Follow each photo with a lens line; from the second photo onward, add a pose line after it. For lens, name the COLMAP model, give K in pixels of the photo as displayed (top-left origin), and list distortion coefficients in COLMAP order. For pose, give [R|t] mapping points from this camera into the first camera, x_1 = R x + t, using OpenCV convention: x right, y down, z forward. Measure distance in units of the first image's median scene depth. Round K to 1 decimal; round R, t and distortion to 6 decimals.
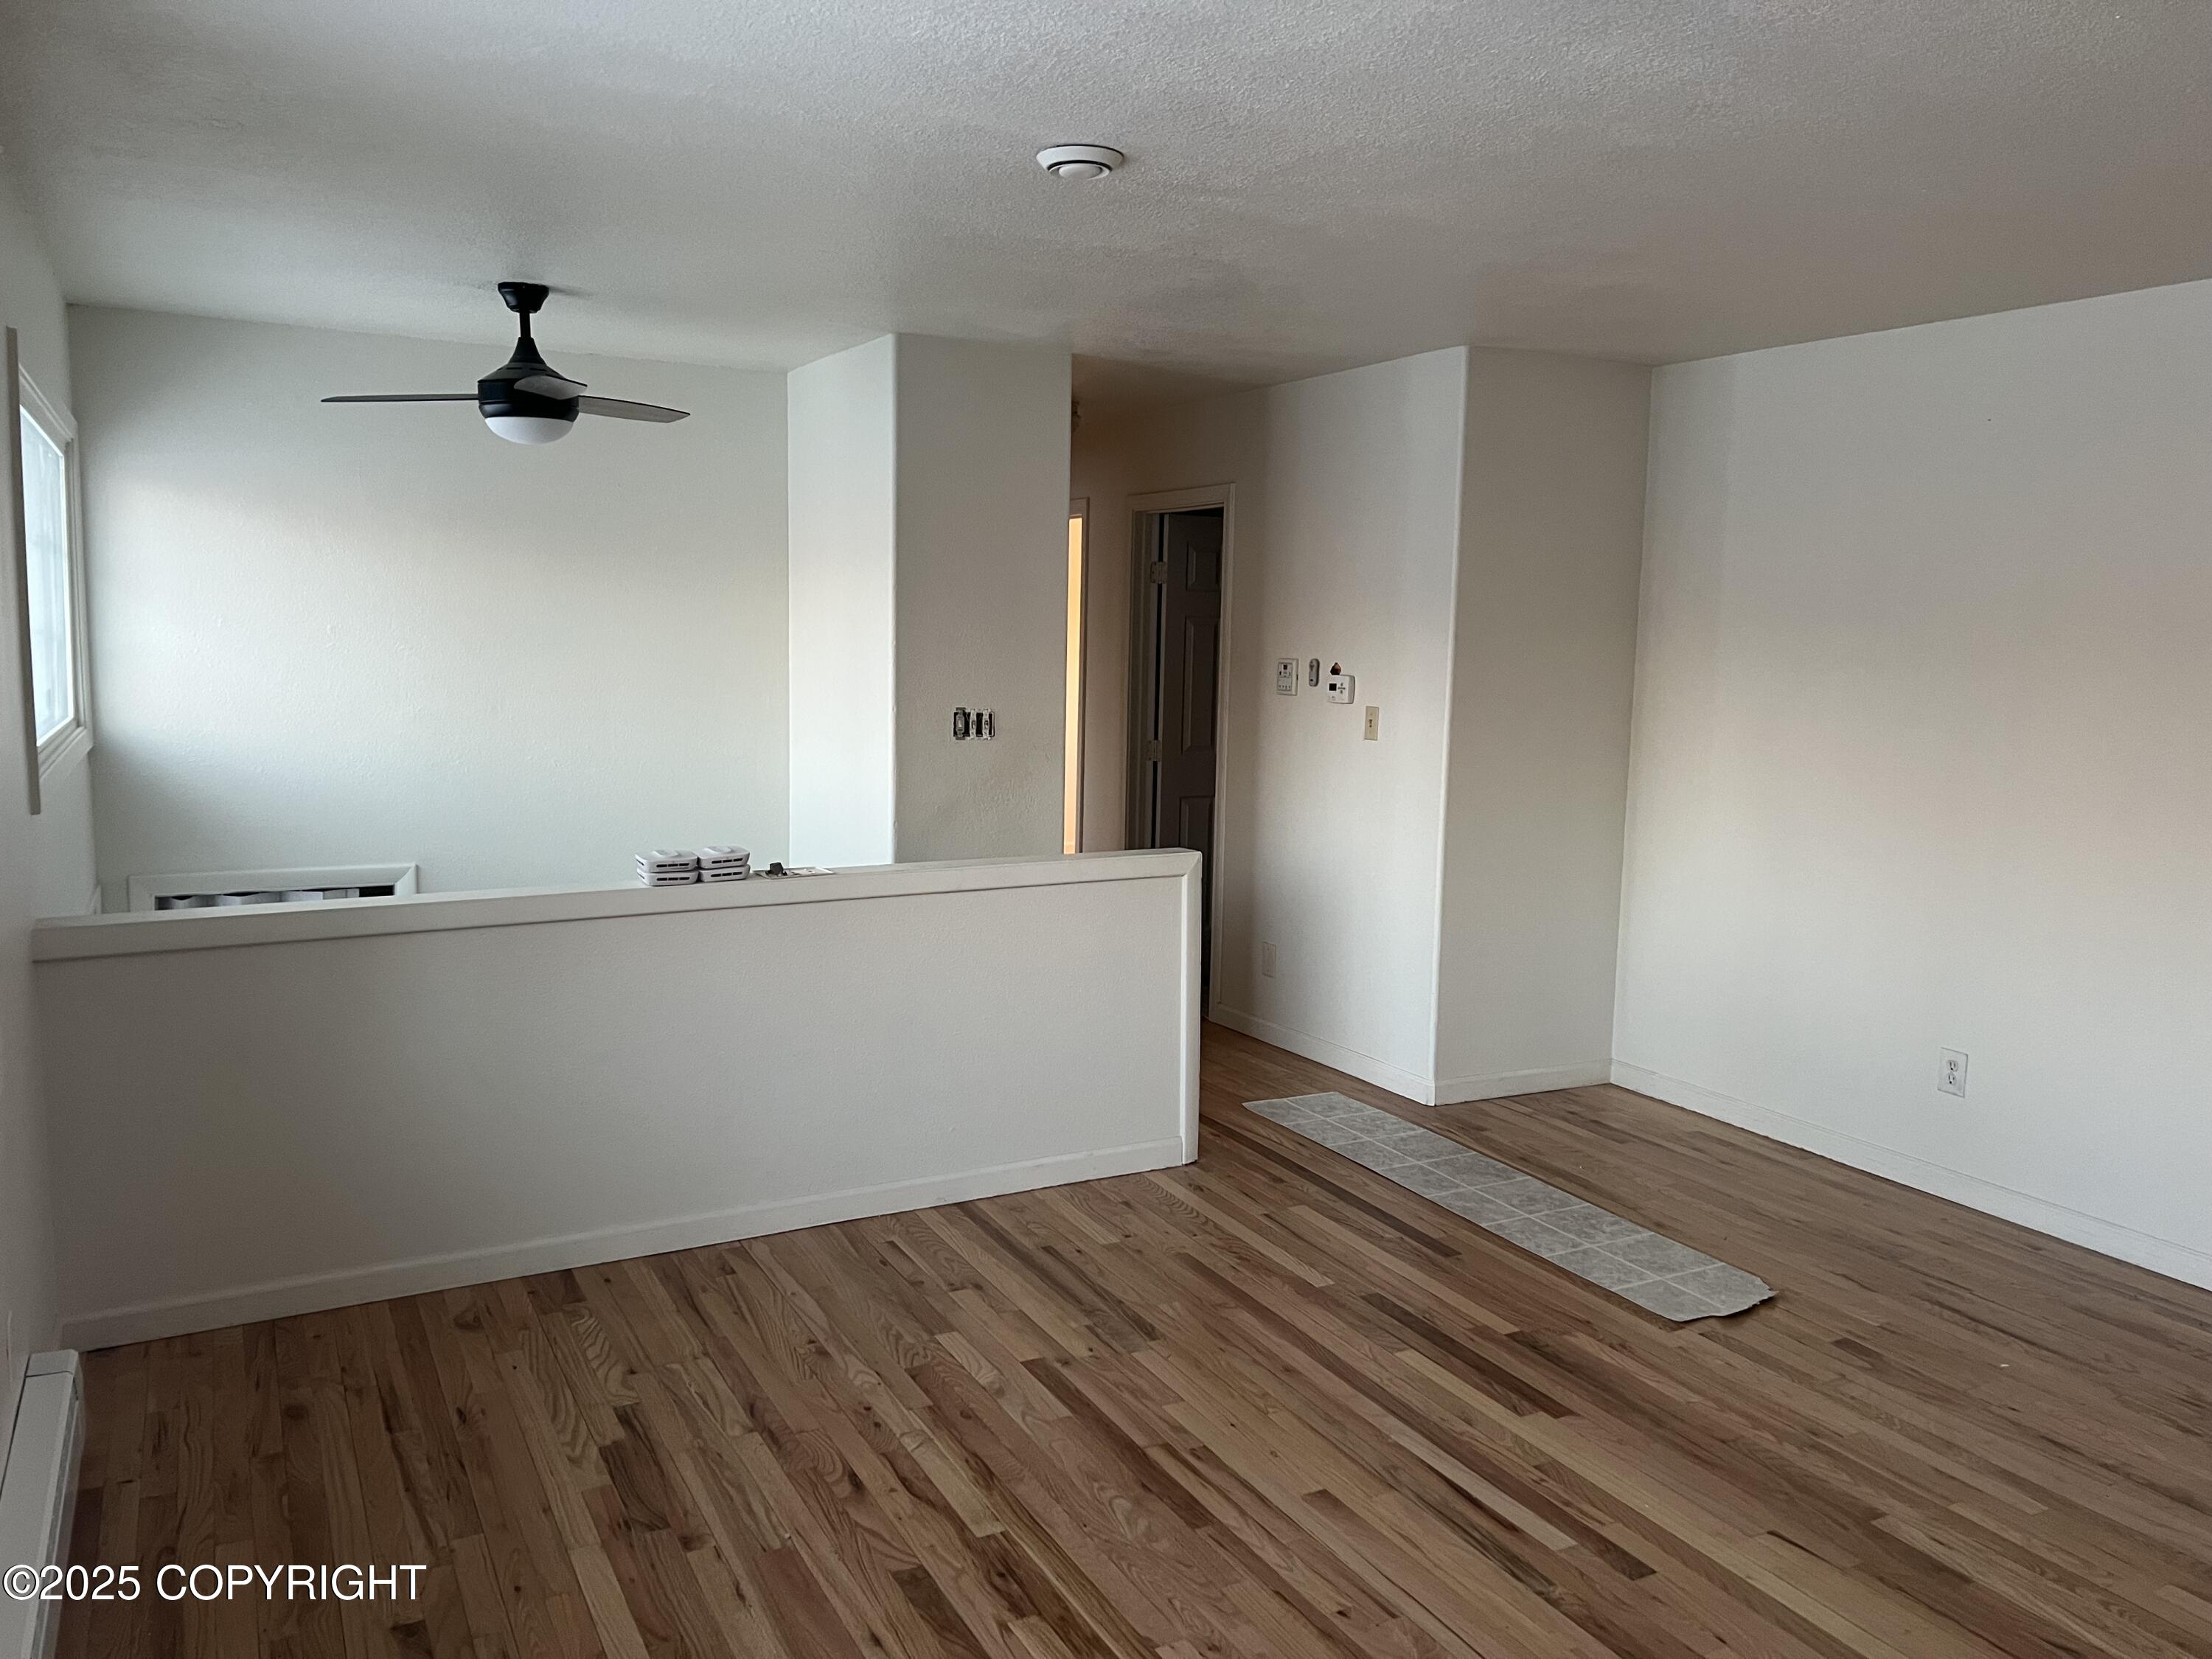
lens RADIAL K [[1664.7, 0, 1106.0], [0, 1664.7, 829.5], [0, 0, 1]] dist [0.069262, -0.074801]
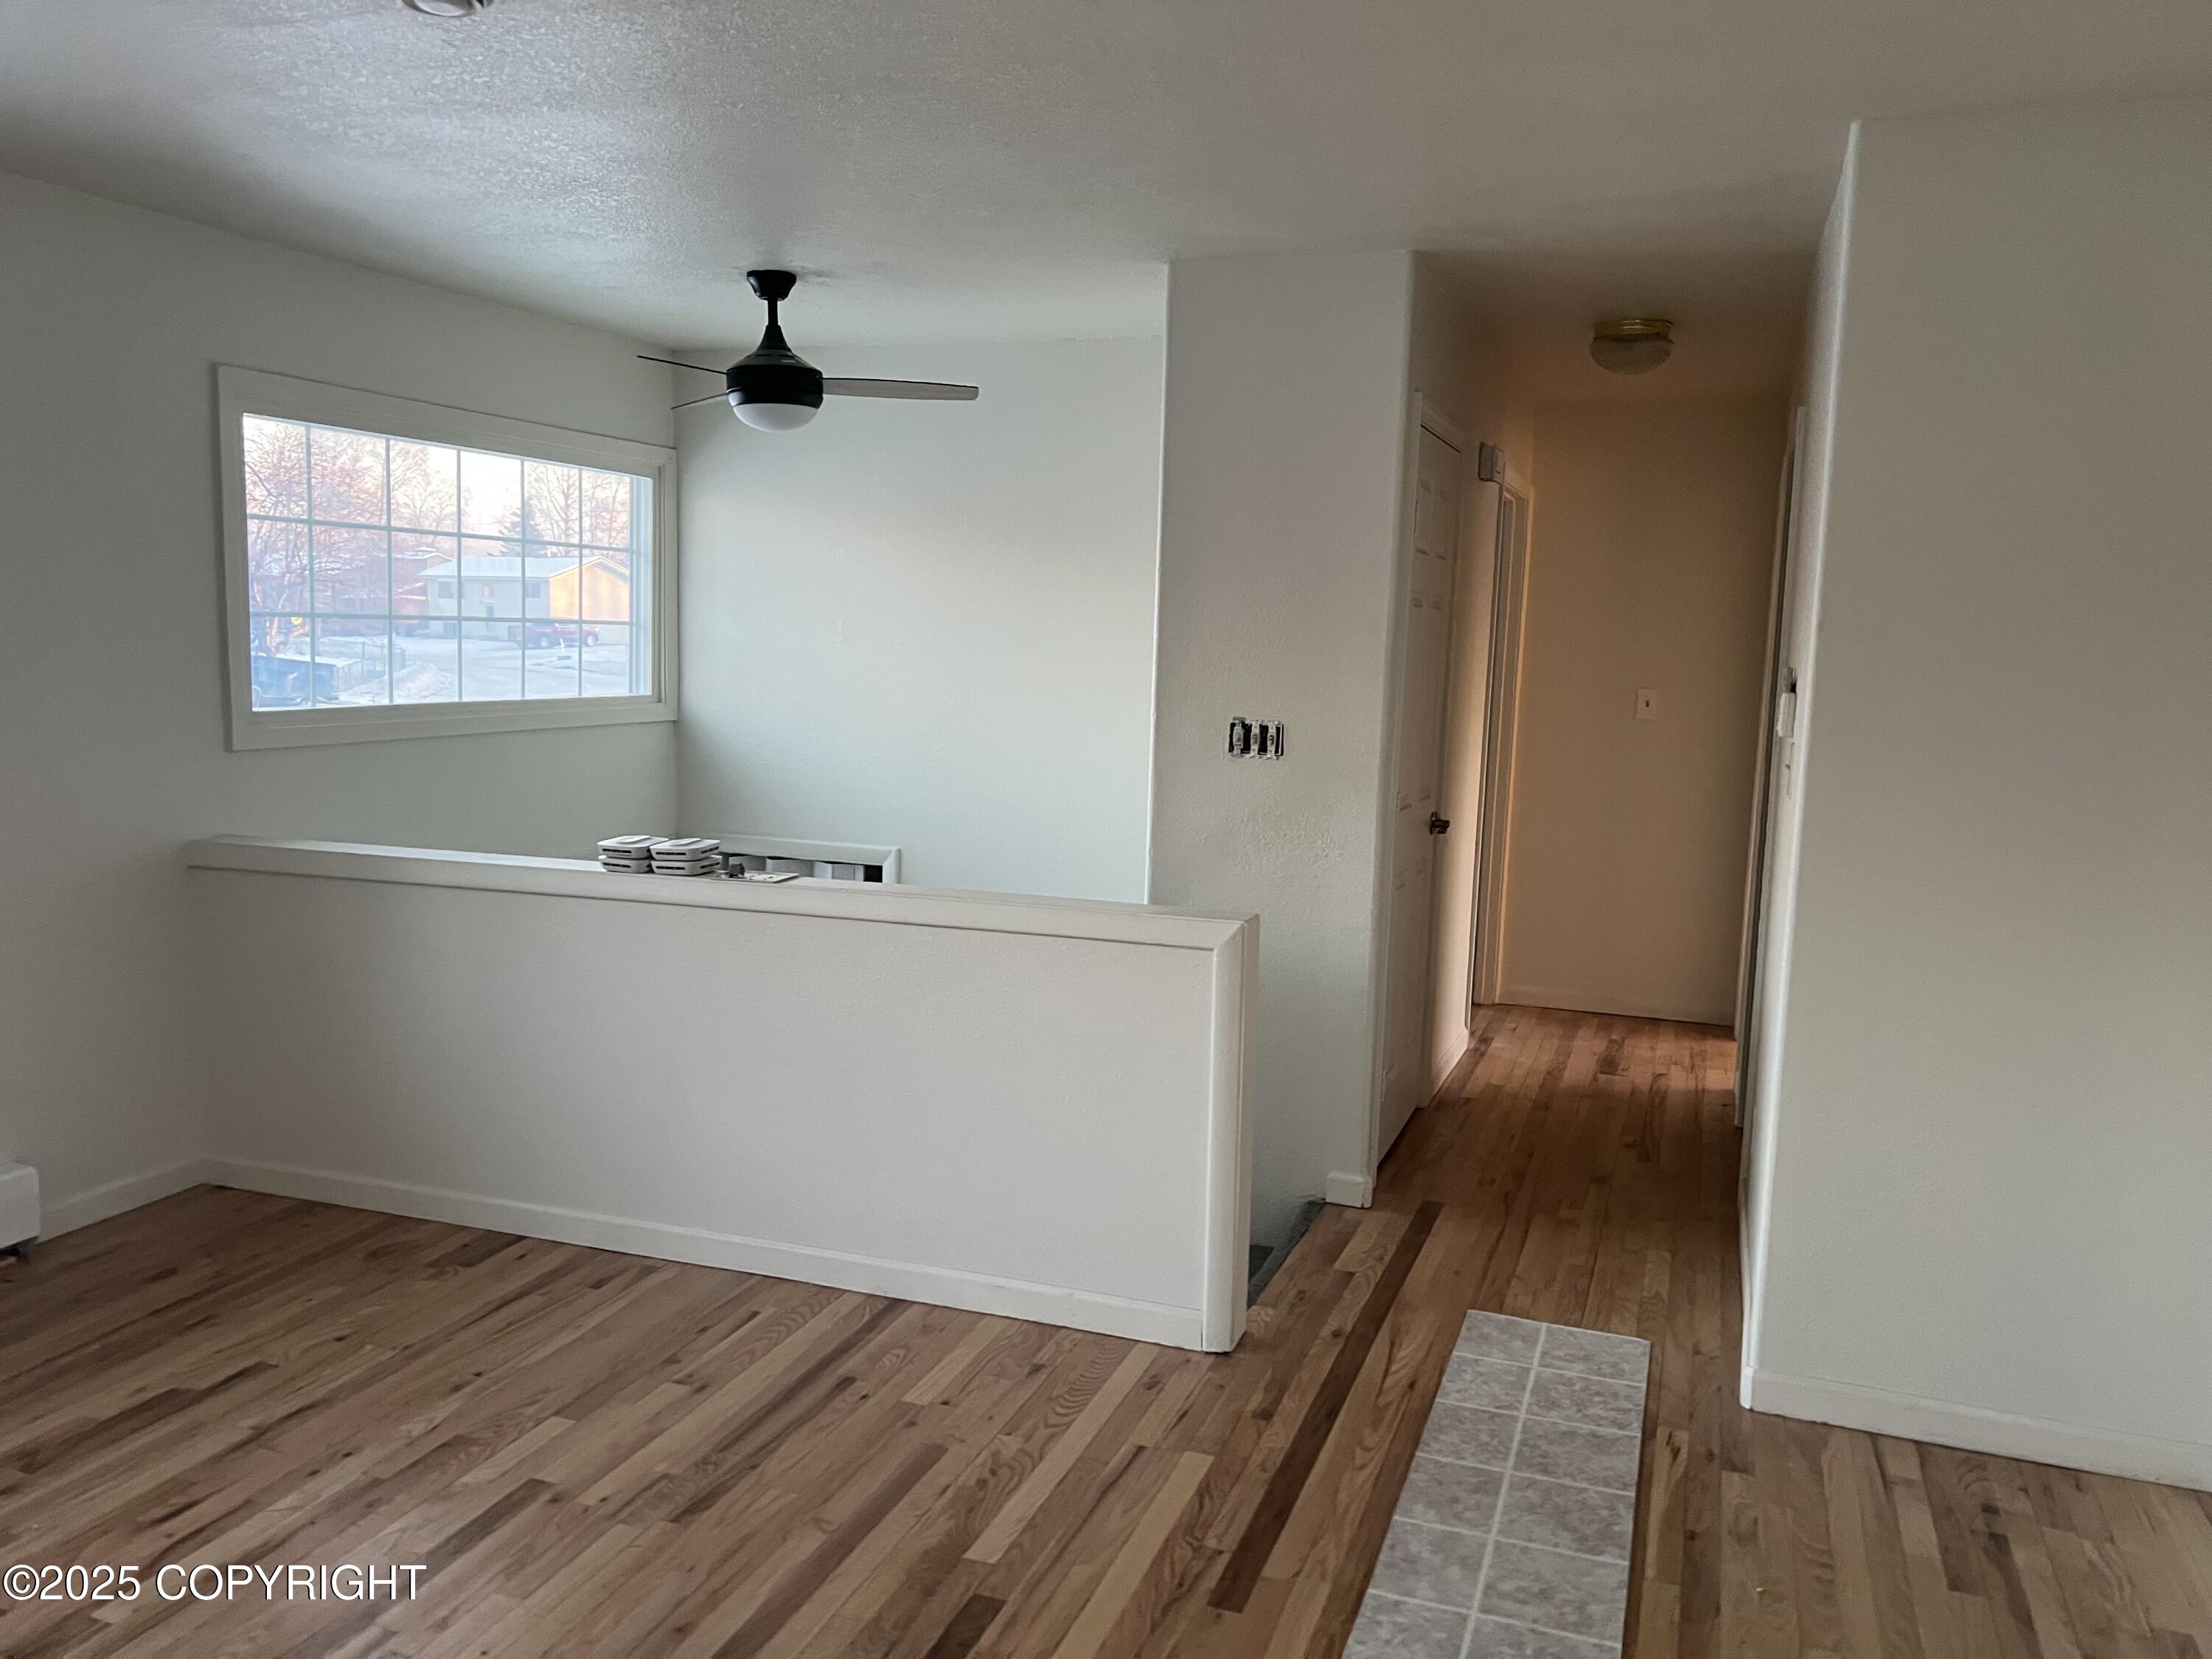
lens RADIAL K [[1679.6, 0, 1108.9], [0, 1679.6, 826.4], [0, 0, 1]] dist [0.023479, -0.012337]
pose [[0.669856, 0.087988, -0.737259, 0.620184], [-0.105092, 0.994193, 0.023168, -0.043146], [0.735016, 0.061961, 0.675213, 0.537501]]
